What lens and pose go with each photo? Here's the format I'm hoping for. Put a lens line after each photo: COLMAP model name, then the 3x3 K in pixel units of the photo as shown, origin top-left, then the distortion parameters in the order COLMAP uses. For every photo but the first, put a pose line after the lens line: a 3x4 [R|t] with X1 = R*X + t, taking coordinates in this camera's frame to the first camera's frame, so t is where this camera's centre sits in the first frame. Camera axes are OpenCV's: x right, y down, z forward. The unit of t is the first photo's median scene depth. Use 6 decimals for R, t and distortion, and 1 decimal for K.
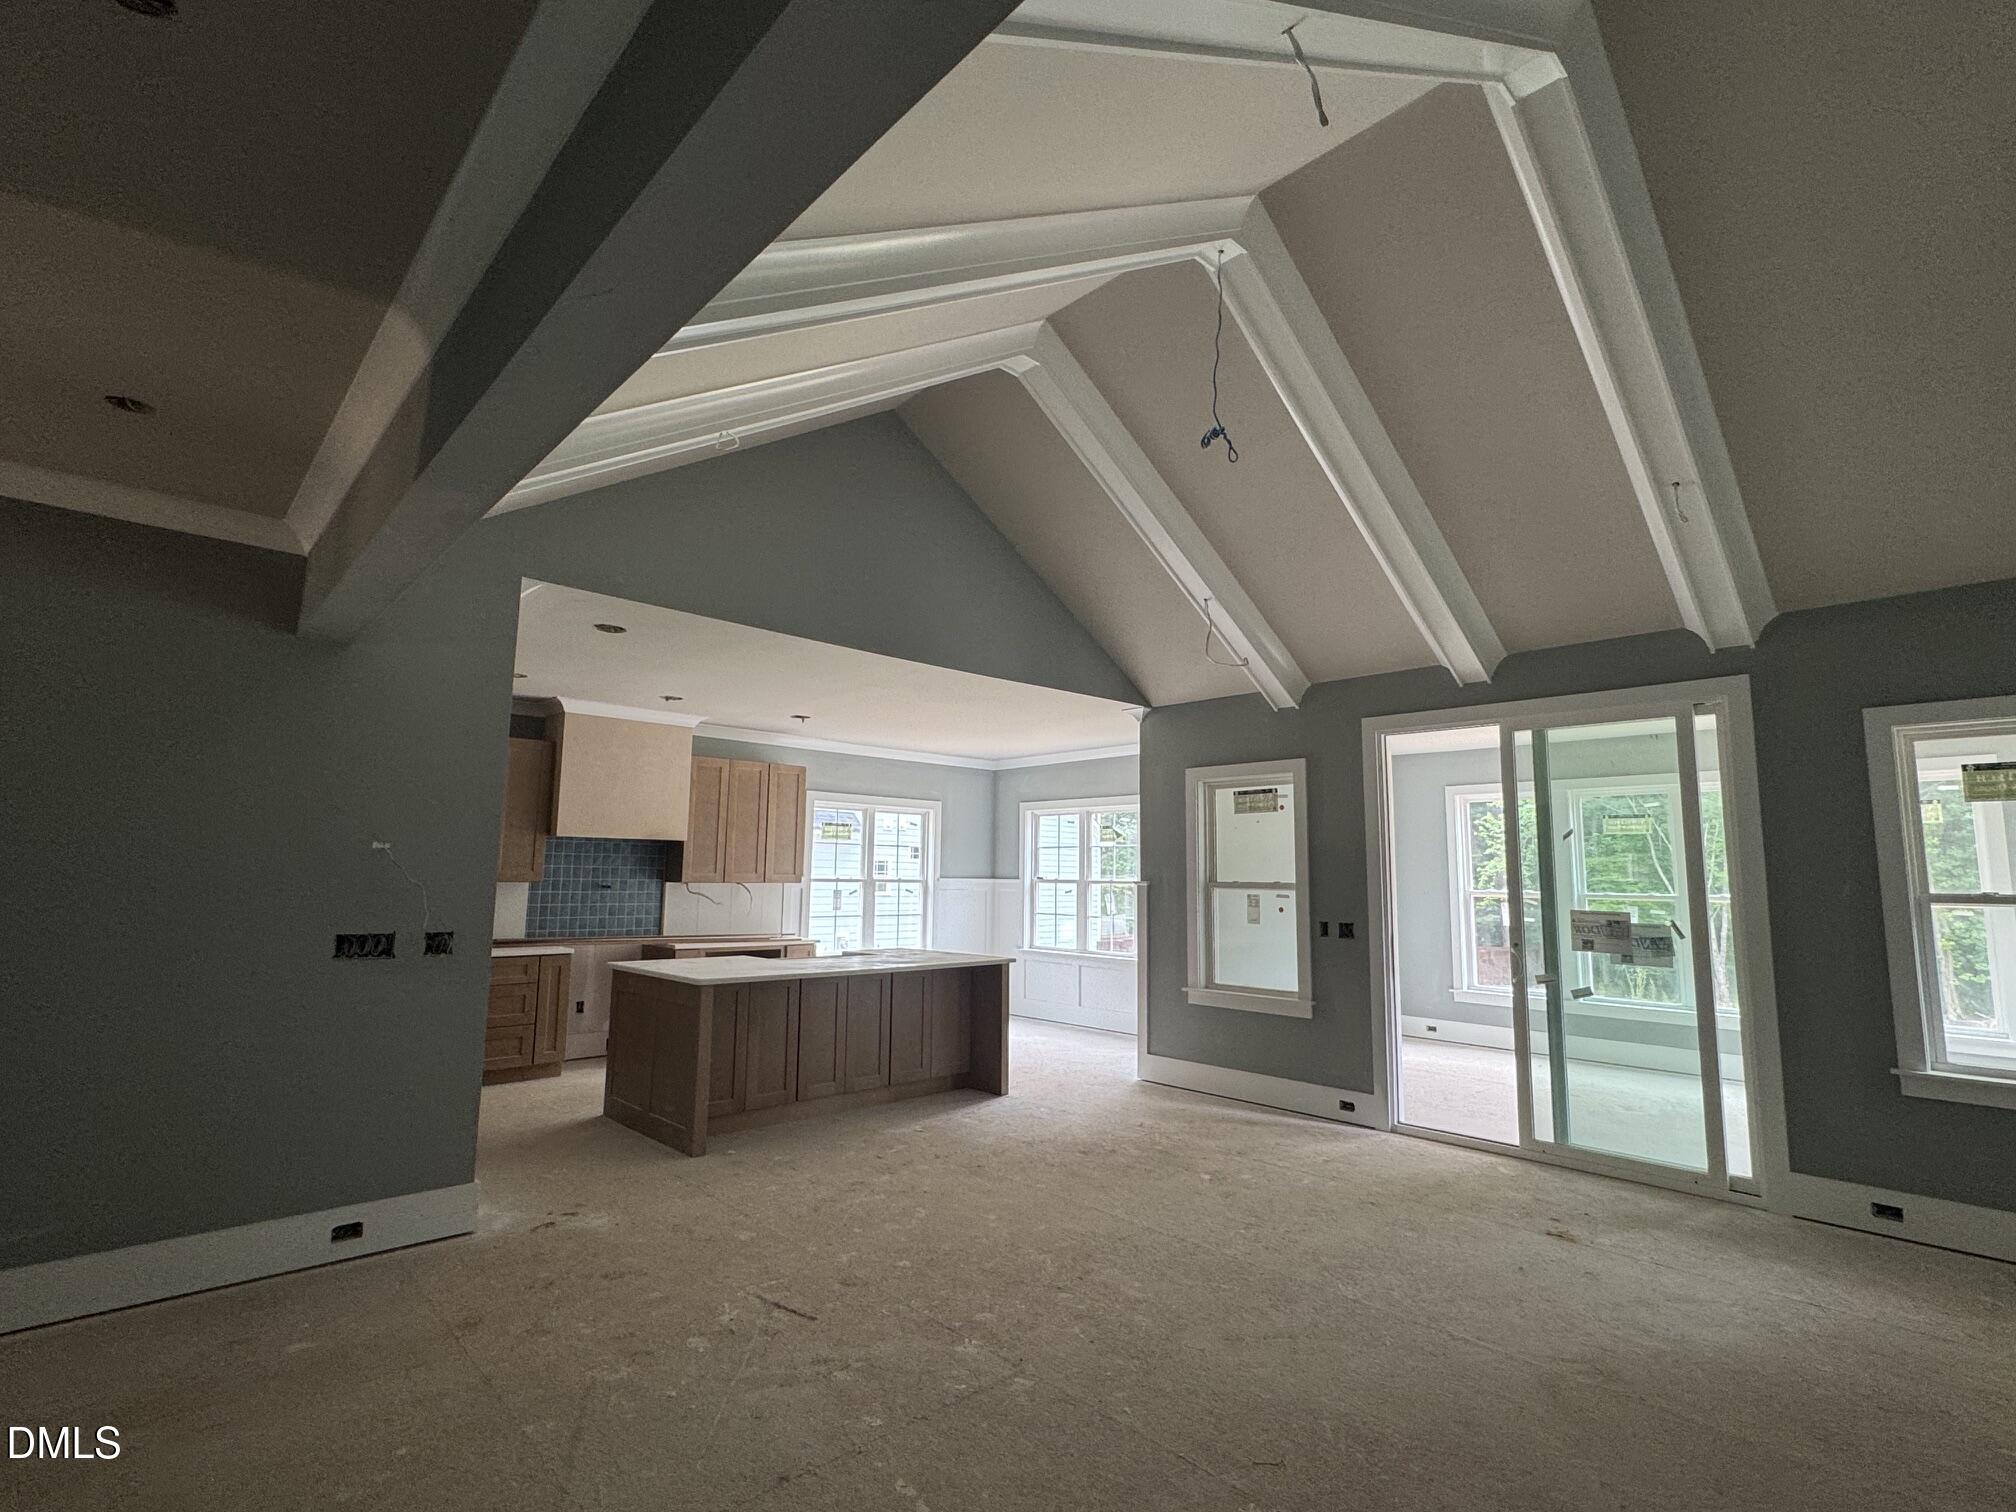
lens RADIAL K [[948.8, 0, 1008.0], [0, 948.8, 756.0], [0, 0, 1]] dist [-0.001658, 0.000610]
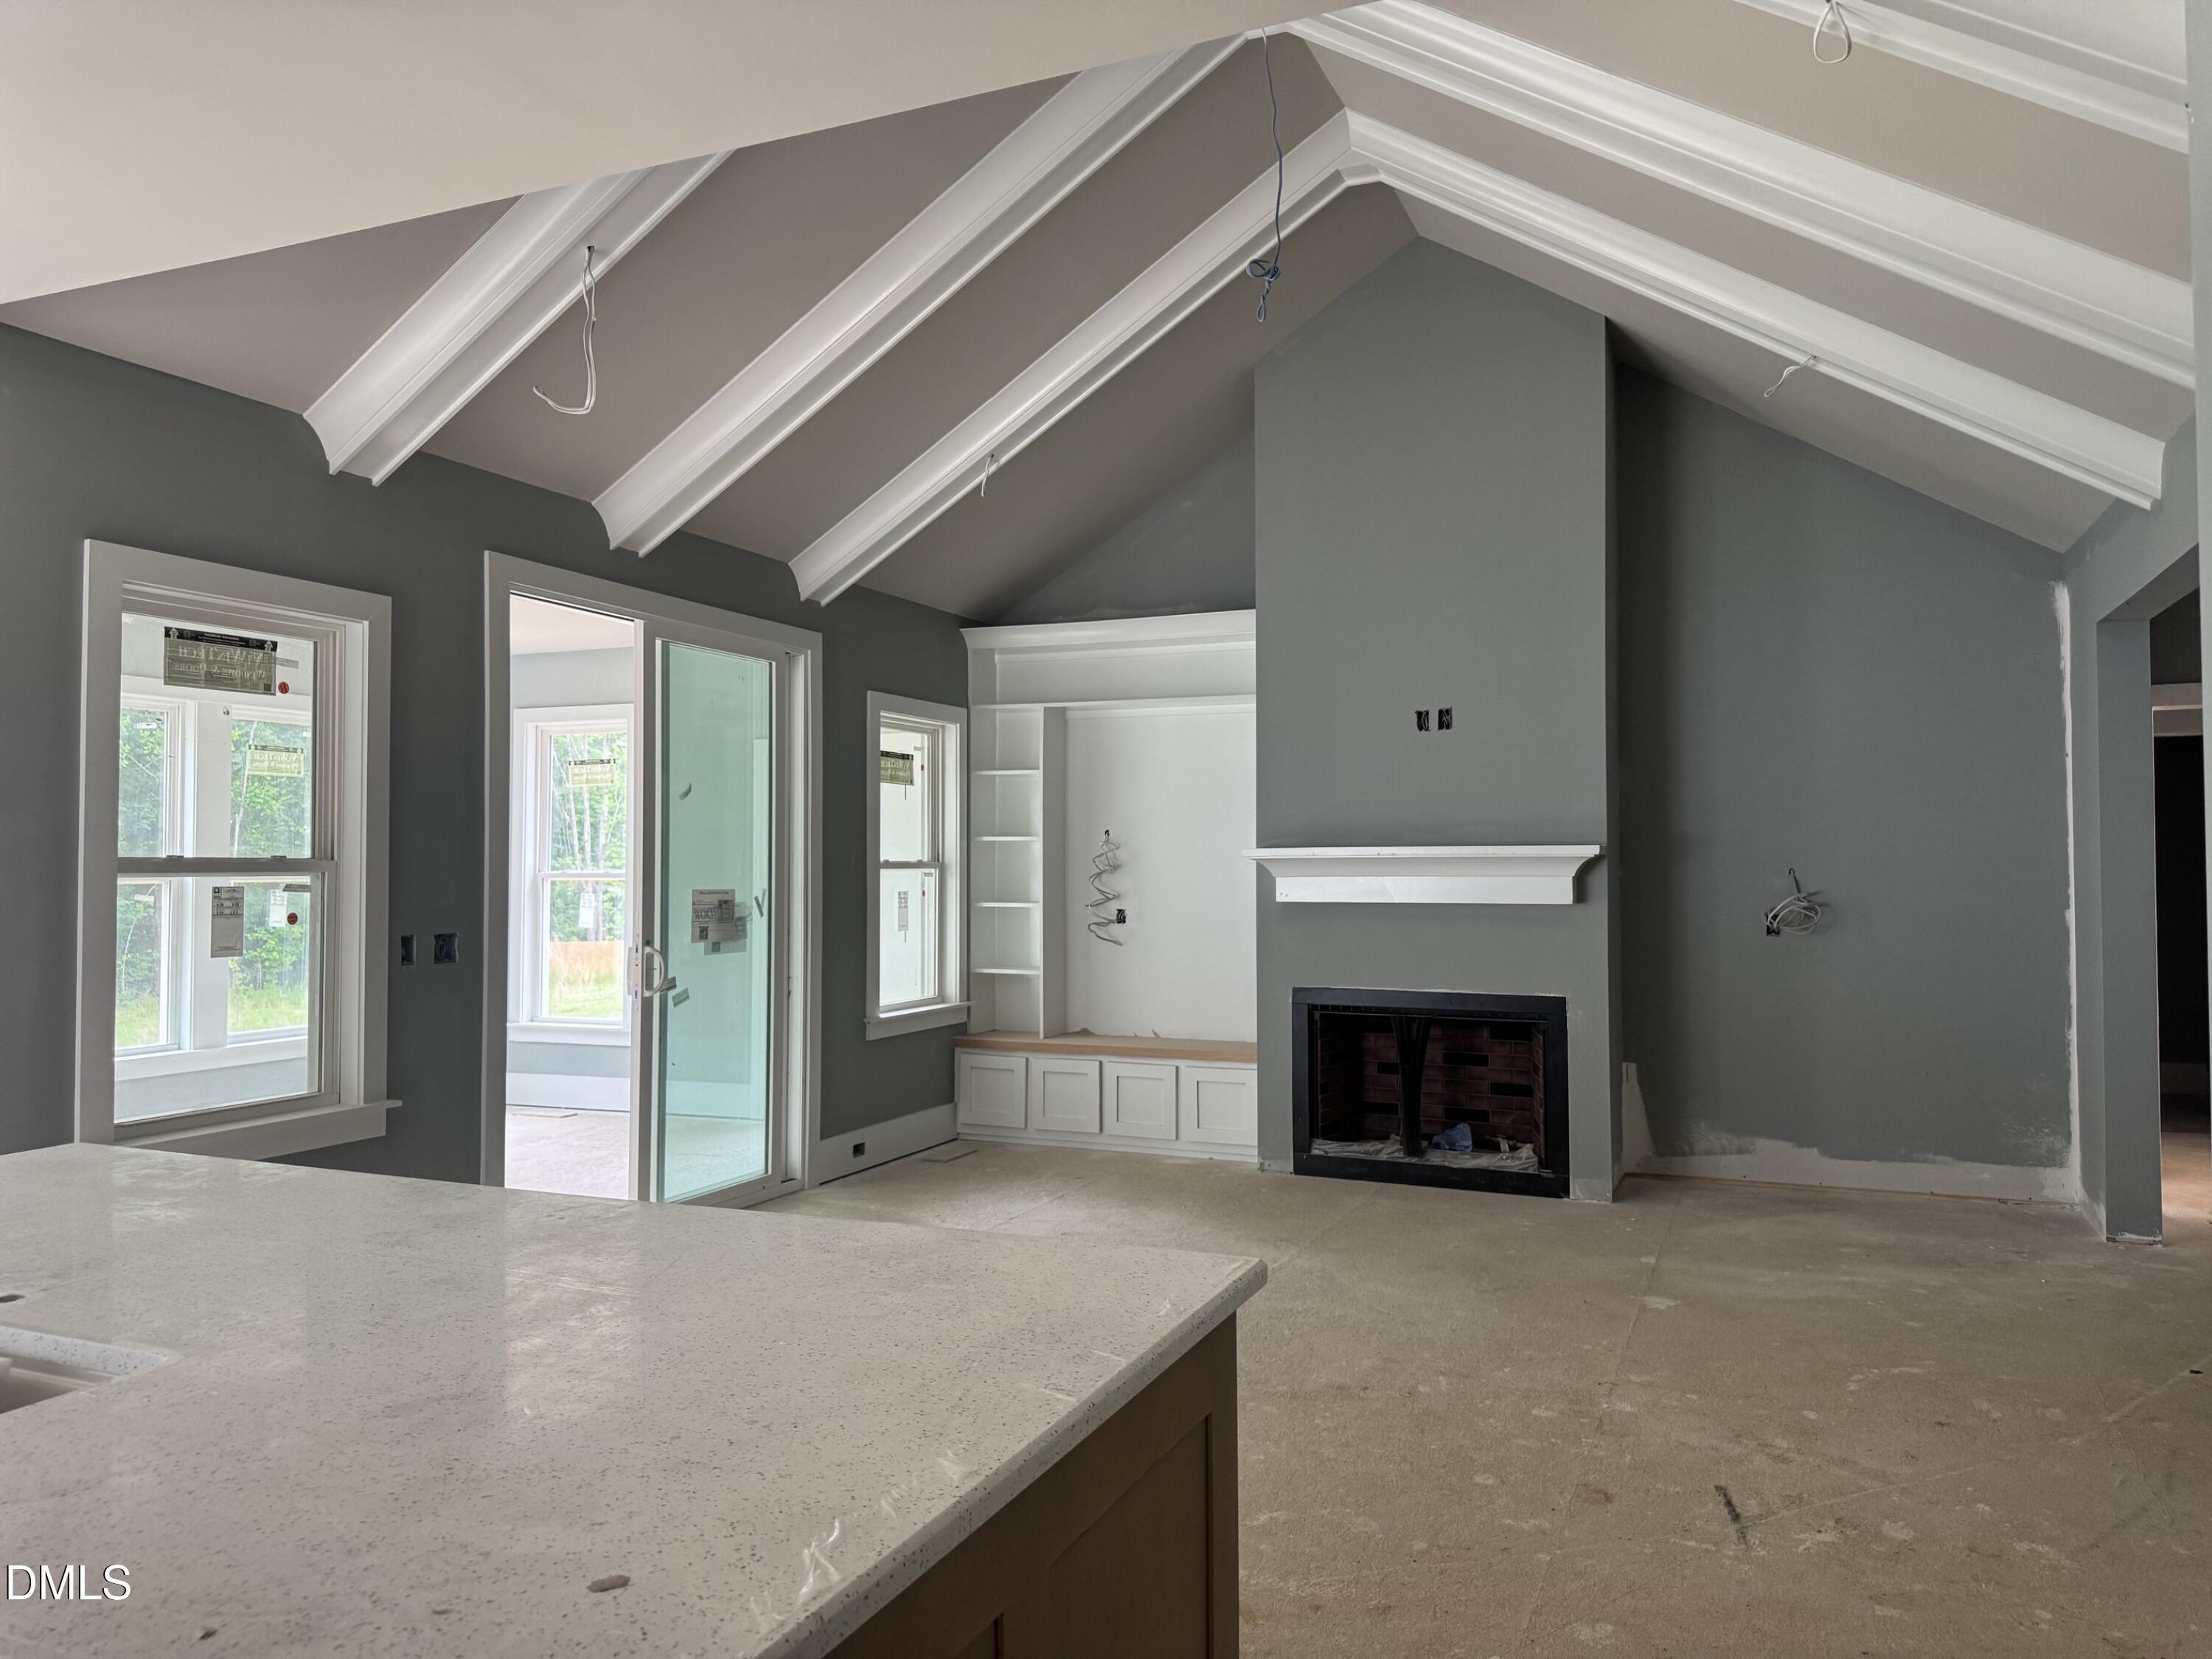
lens RADIAL K [[1541.2, 0, 1106.5], [0, 1541.2, 815.5], [0, 0, 1]] dist [0.152367, -0.273360]
pose [[-0.397414, 0.017254, 0.917477, -0.592142], [-0.120743, 0.990147, -0.070921, 0.132533], [-0.909661, -0.138964, -0.391415, 1.041406]]
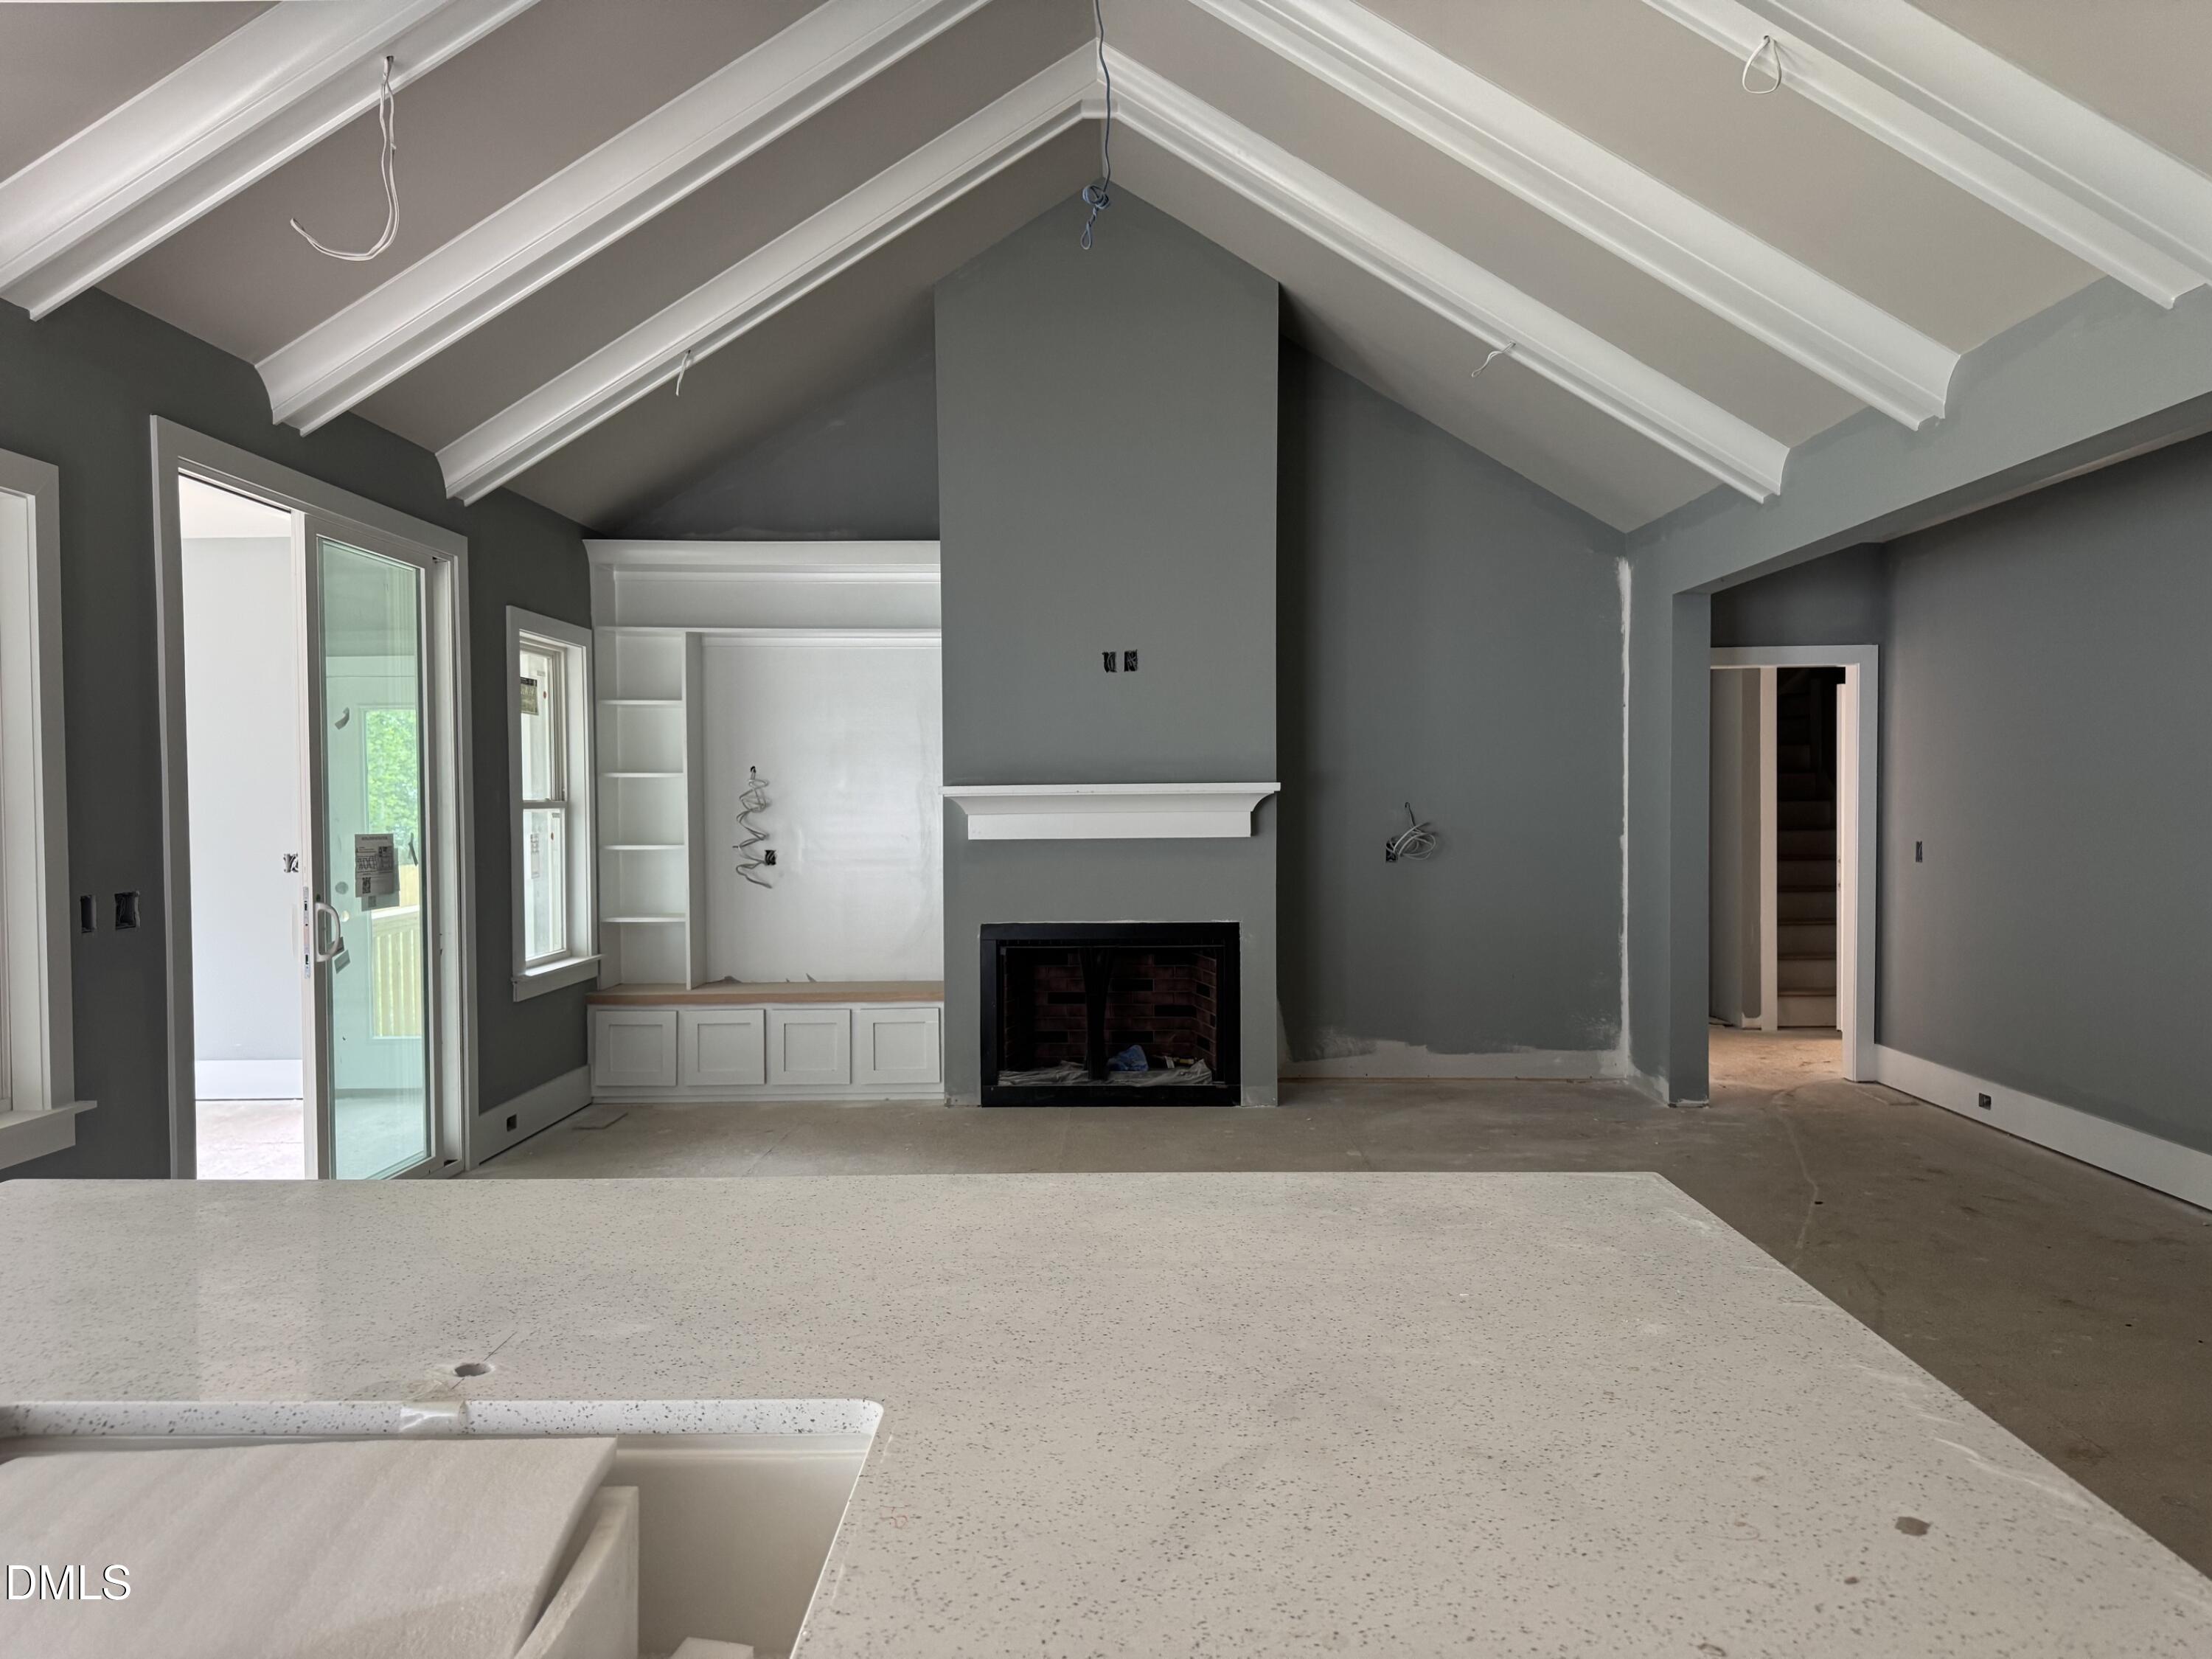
lens RADIAL K [[1555.7, 0, 1109.9], [0, 1555.7, 835.1], [0, 0, 1]] dist [0.135462, -0.155446]
pose [[-0.718909, -0.024386, 0.694677, -0.455652], [-0.091213, 0.994052, -0.059499, 0.157041], [-0.689094, -0.106138, -0.716857, 1.238938]]
